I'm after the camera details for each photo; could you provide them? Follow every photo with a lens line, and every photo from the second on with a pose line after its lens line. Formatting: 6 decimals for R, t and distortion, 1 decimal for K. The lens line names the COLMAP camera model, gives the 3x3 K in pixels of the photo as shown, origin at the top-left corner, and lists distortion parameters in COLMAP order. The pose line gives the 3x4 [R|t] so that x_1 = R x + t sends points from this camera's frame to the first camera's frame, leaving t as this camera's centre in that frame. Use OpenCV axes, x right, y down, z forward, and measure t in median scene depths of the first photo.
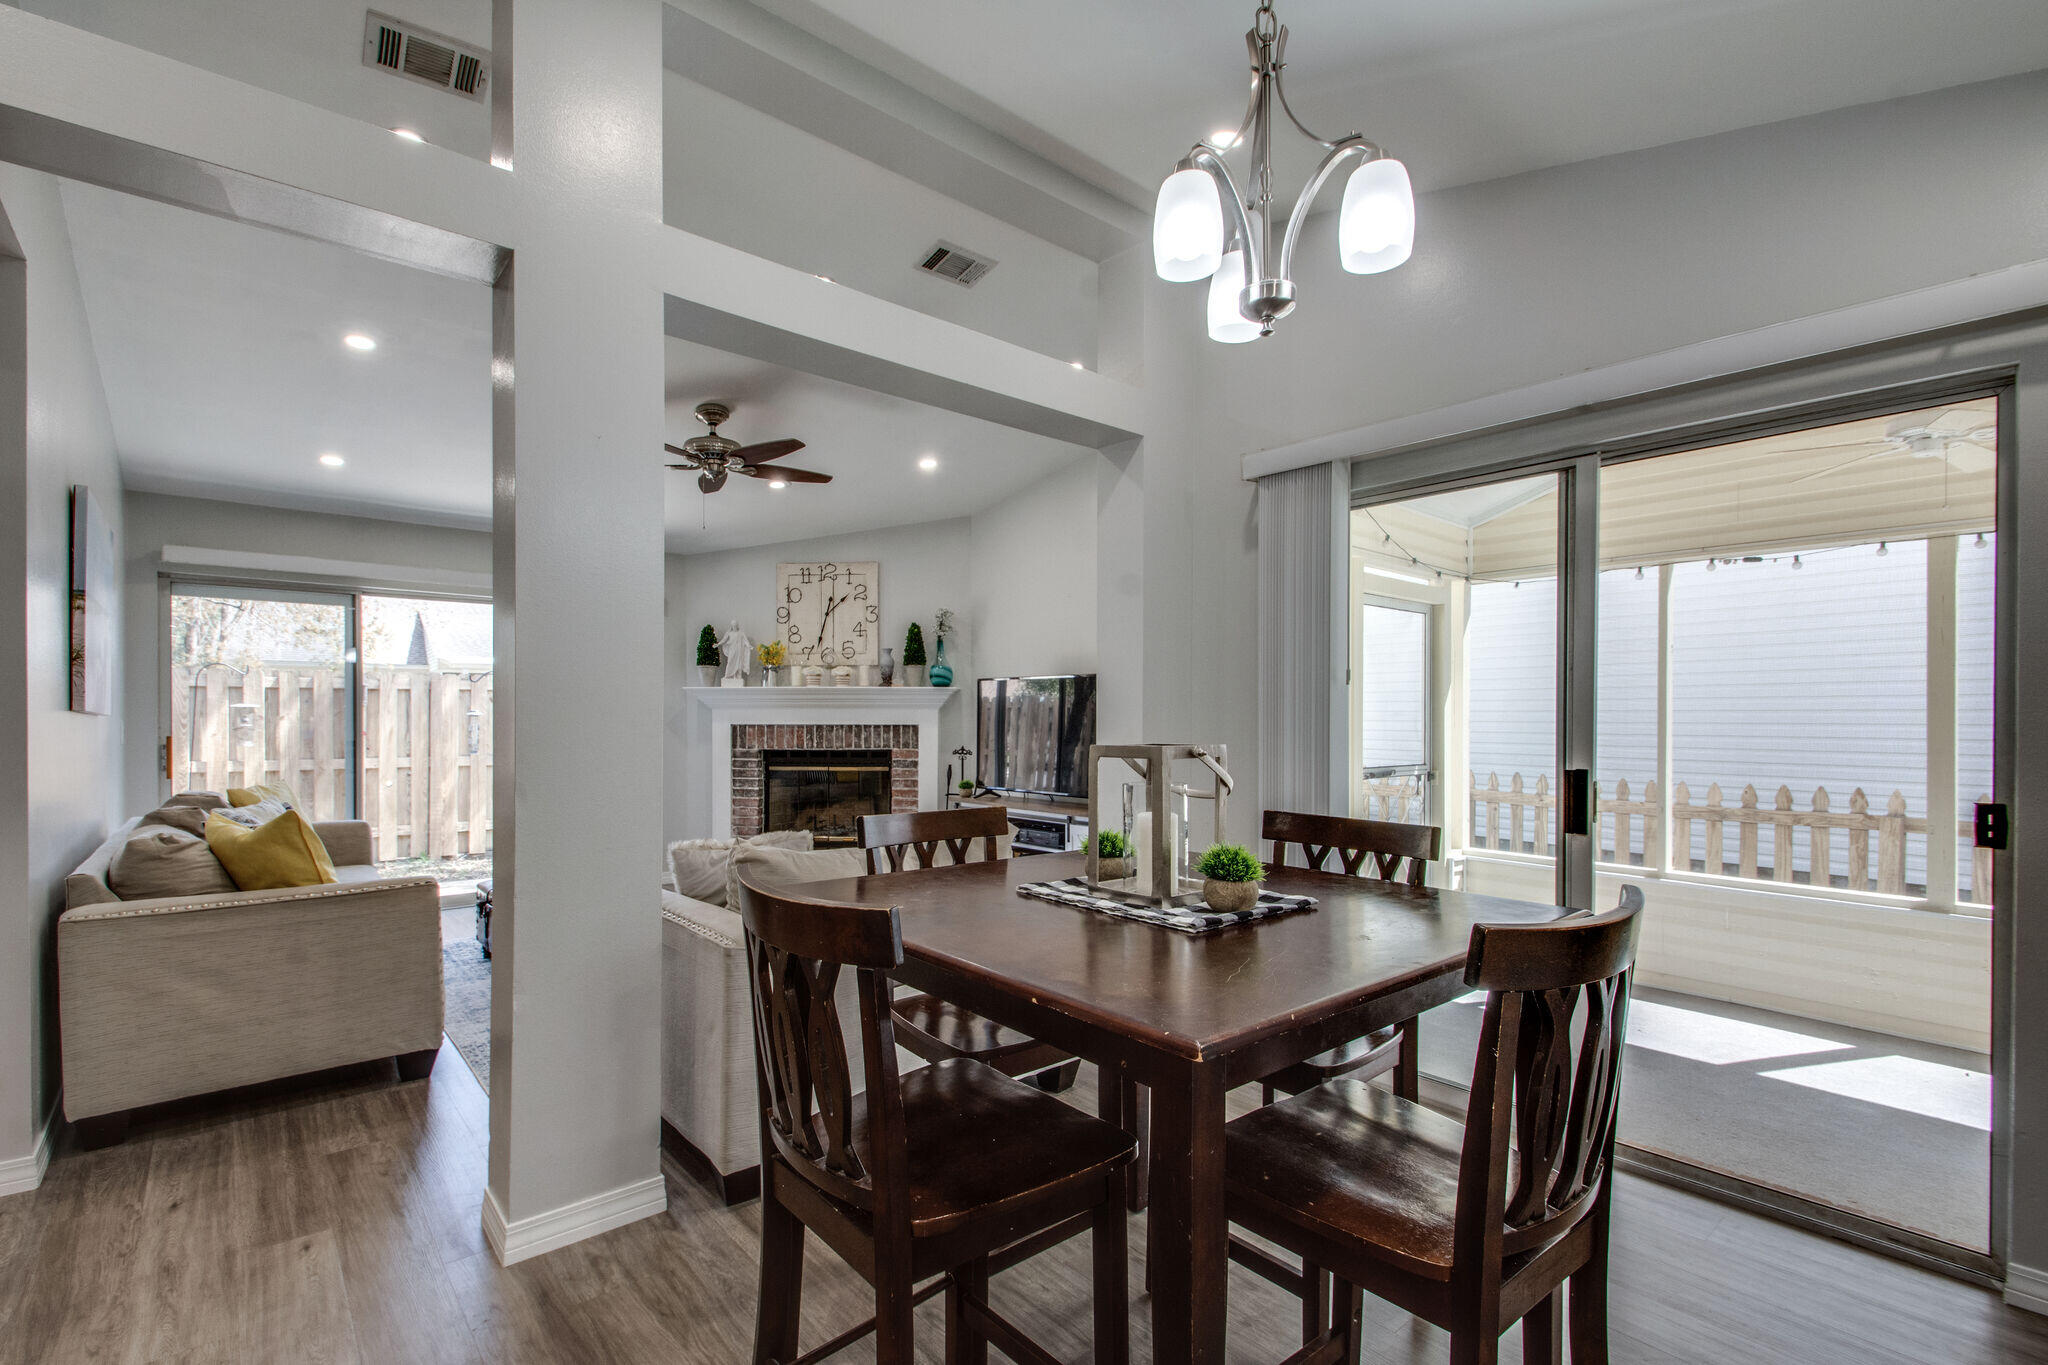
lens RADIAL K [[896.7, 0, 989.5], [0, 896.7, 717.5], [0, 0, 1]] dist [0.016562, -0.007979]
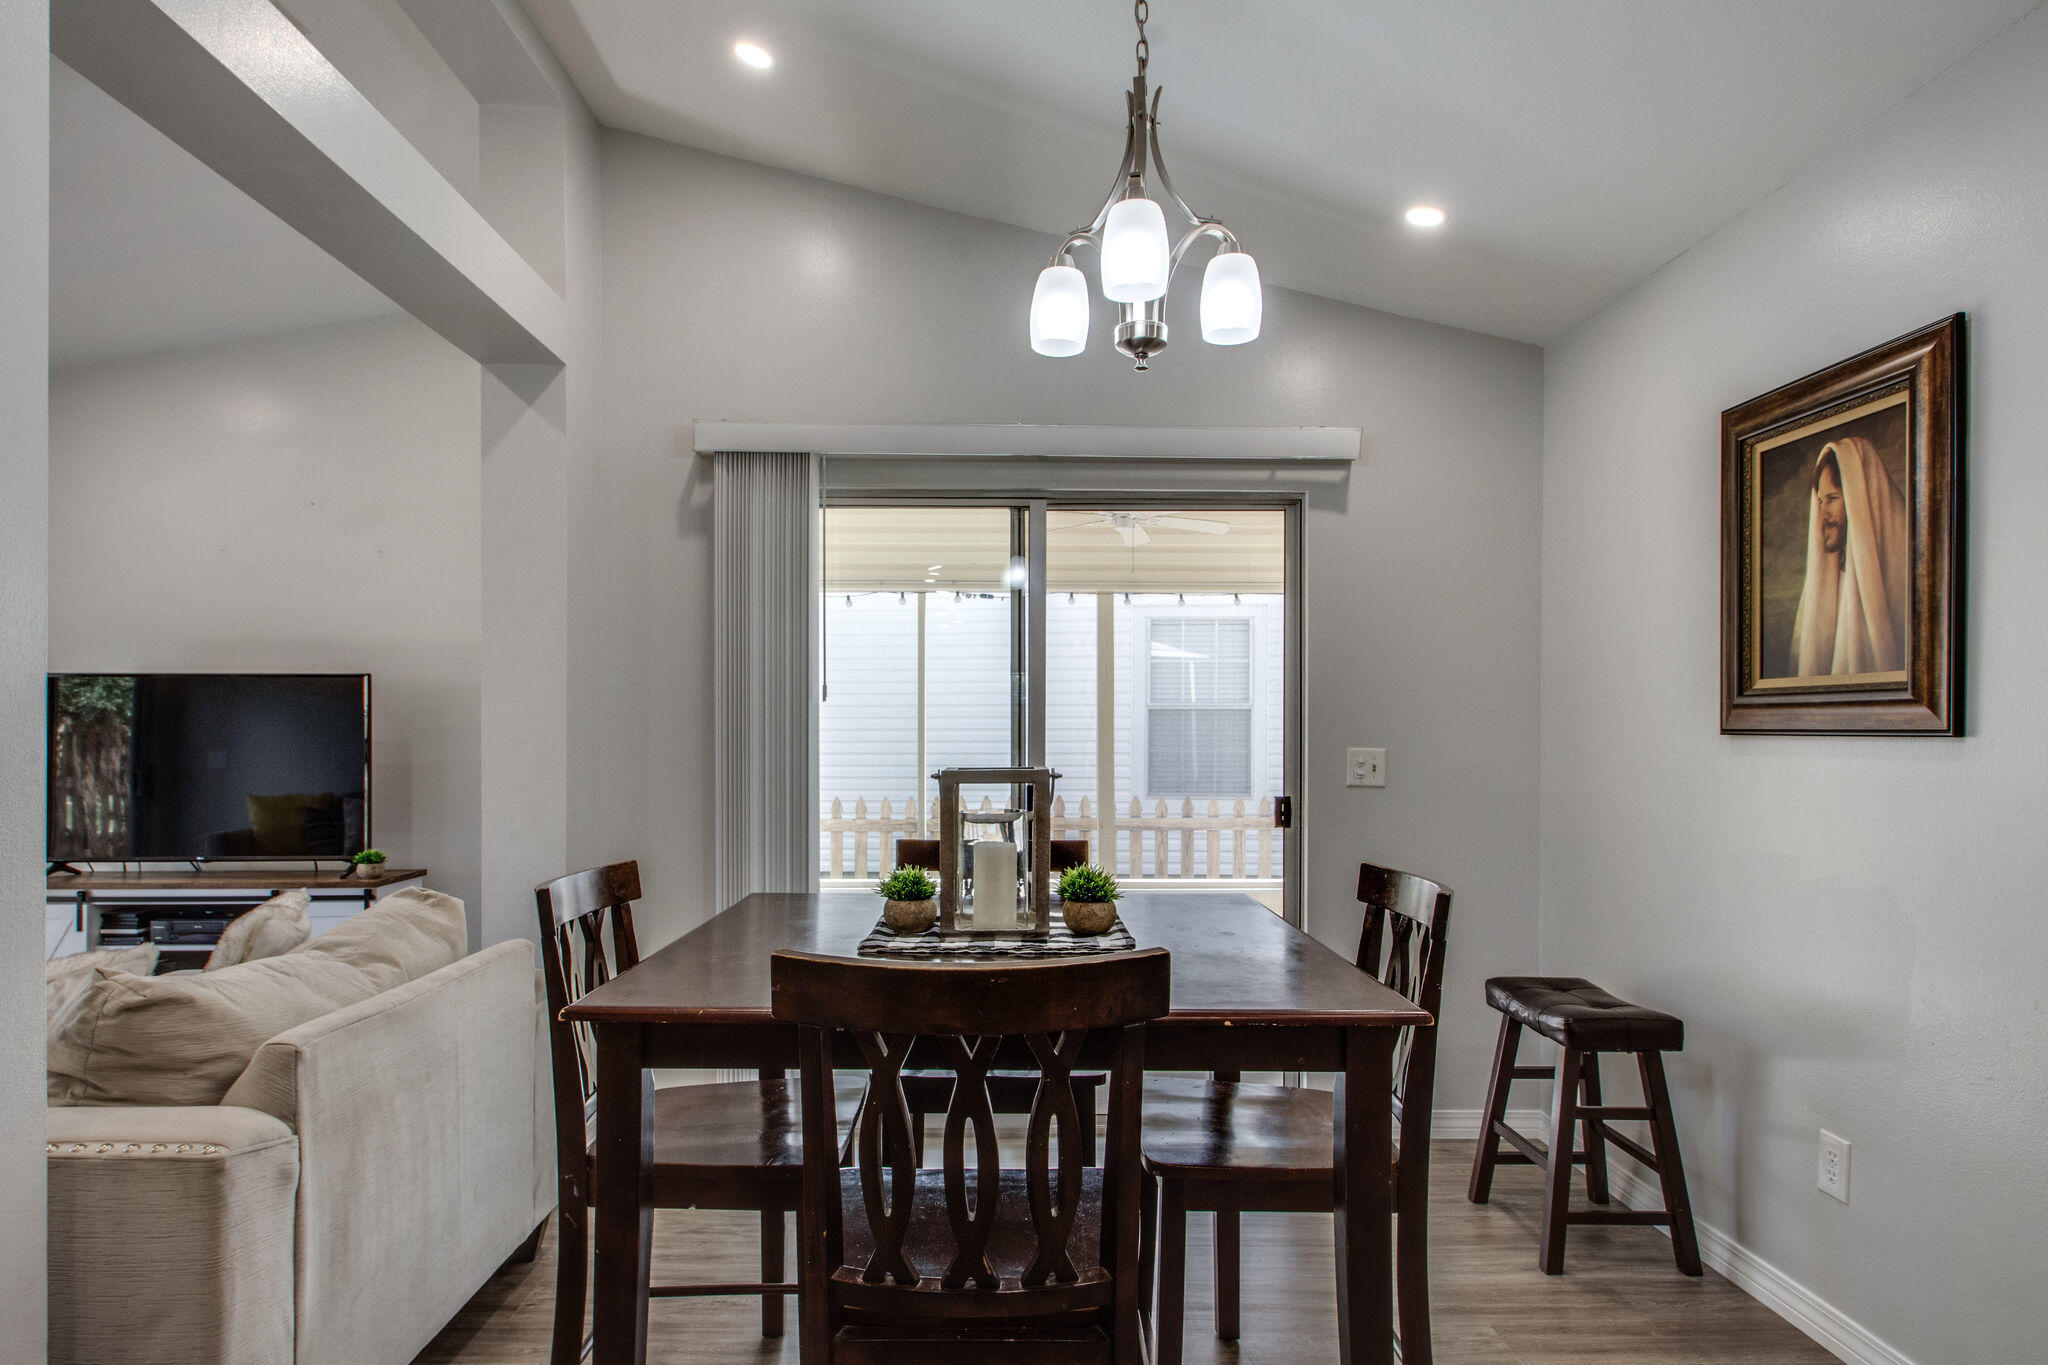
lens RADIAL K [[1131.0, 0, 989.3], [0, 1131.0, 702.4], [0, 0, 1]] dist [0.029697, -0.002067]
pose [[0.641235, 0.021866, 0.767033, -0.237253], [0.000540, 0.999581, -0.028947, -0.000544], [-0.767345, 0.018976, 0.640954, 0.089050]]
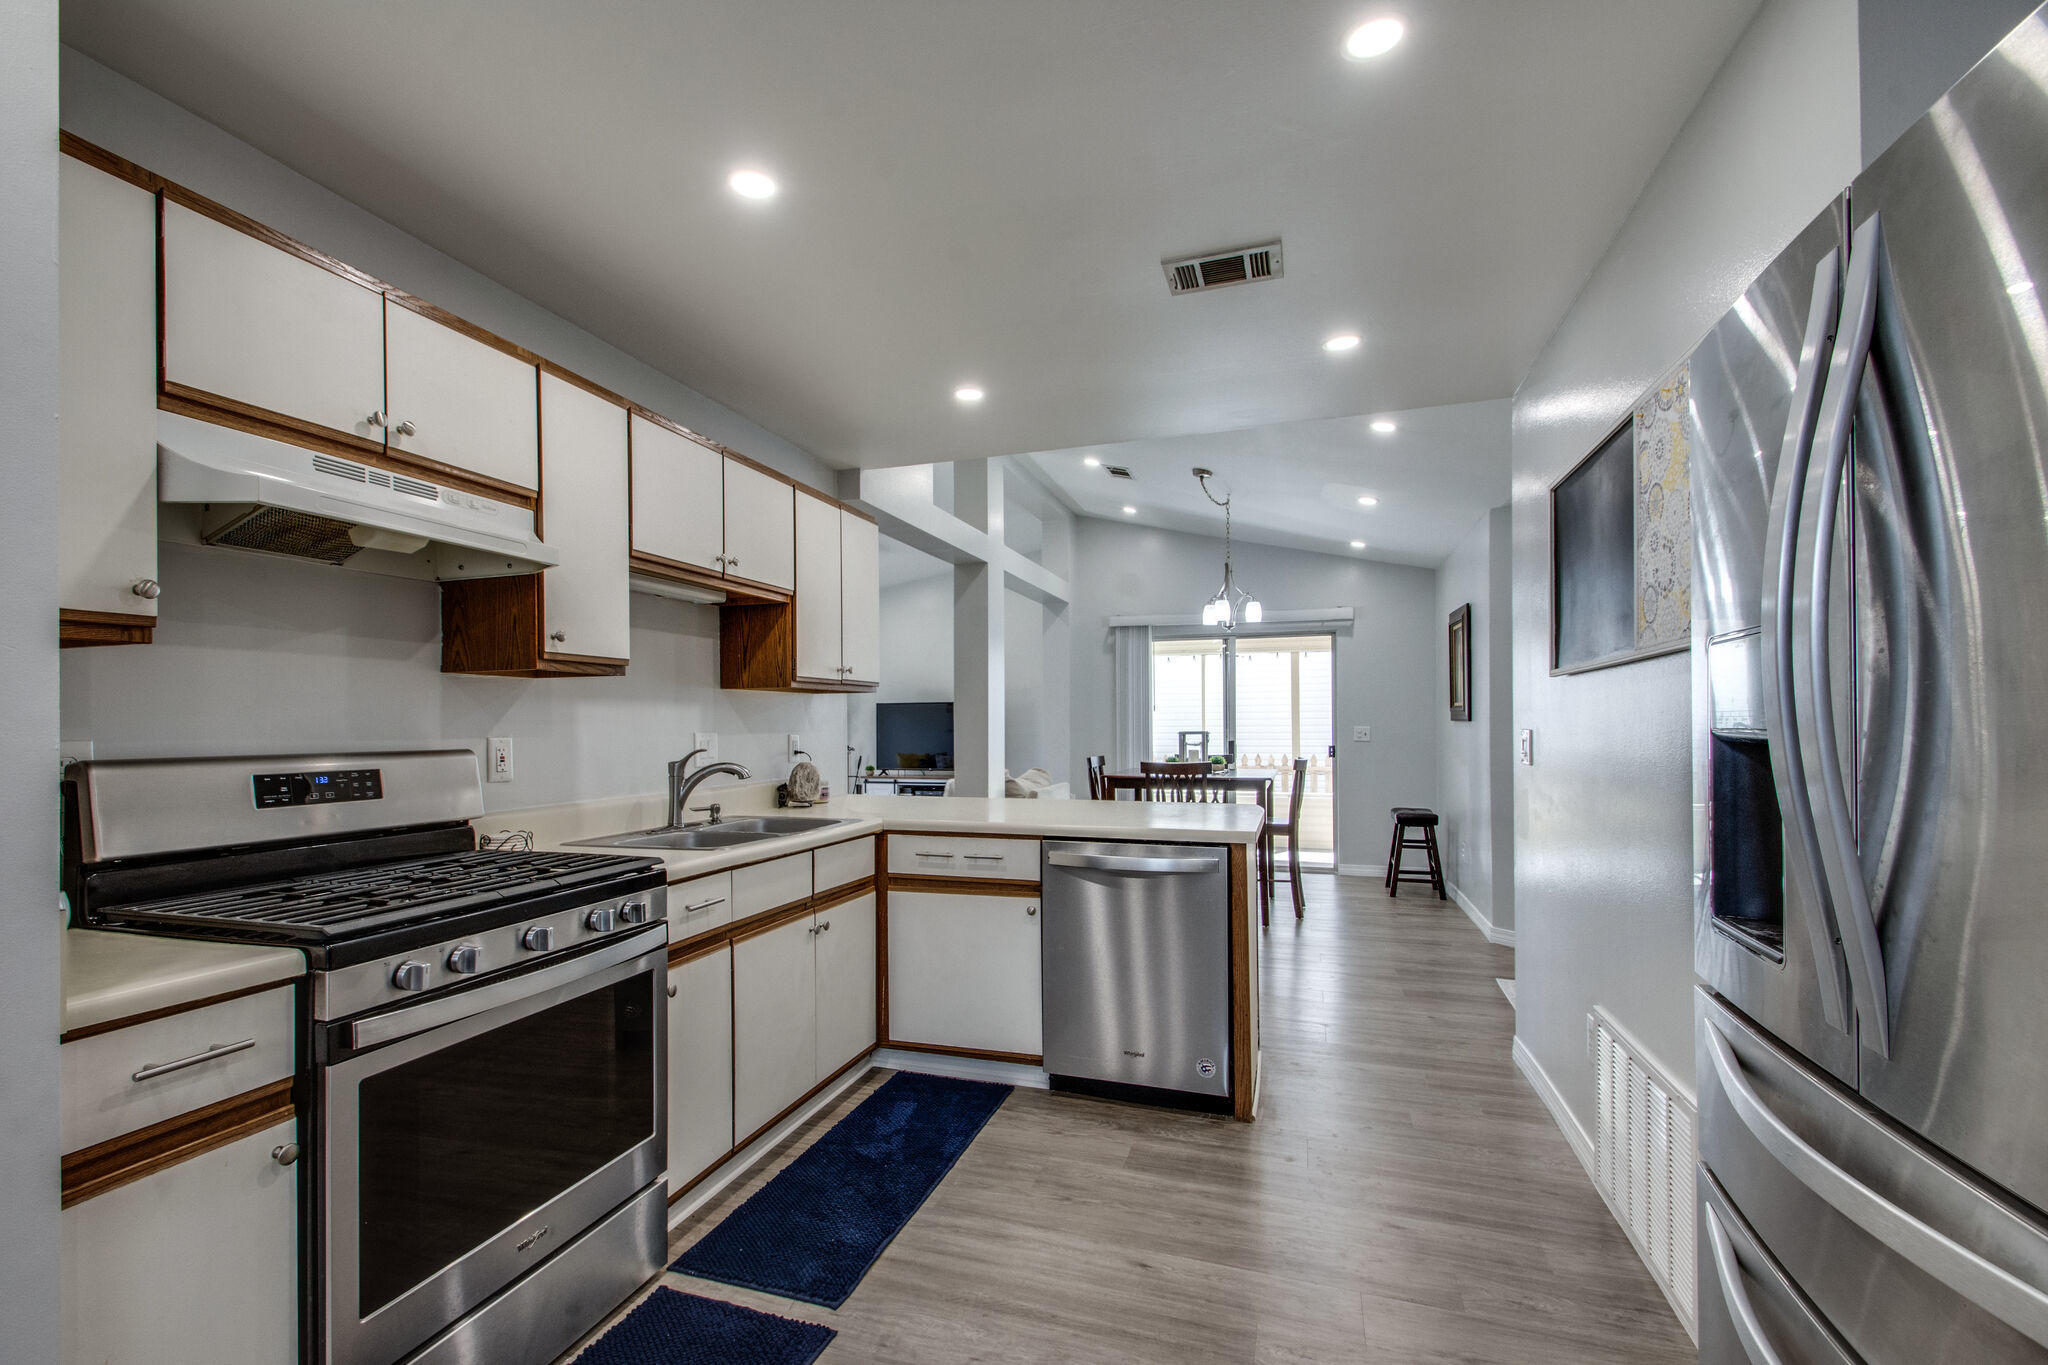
lens RADIAL K [[896.7, 0, 1000.2], [0, 896.7, 716.2], [0, 0, 1]] dist [0.016562, -0.007979]
pose [[0.854549, -0.001766, 0.519368, -0.836867], [0.007733, 0.999927, -0.009323, 0.000056], [-0.519314, 0.011983, 0.854500, -0.613705]]
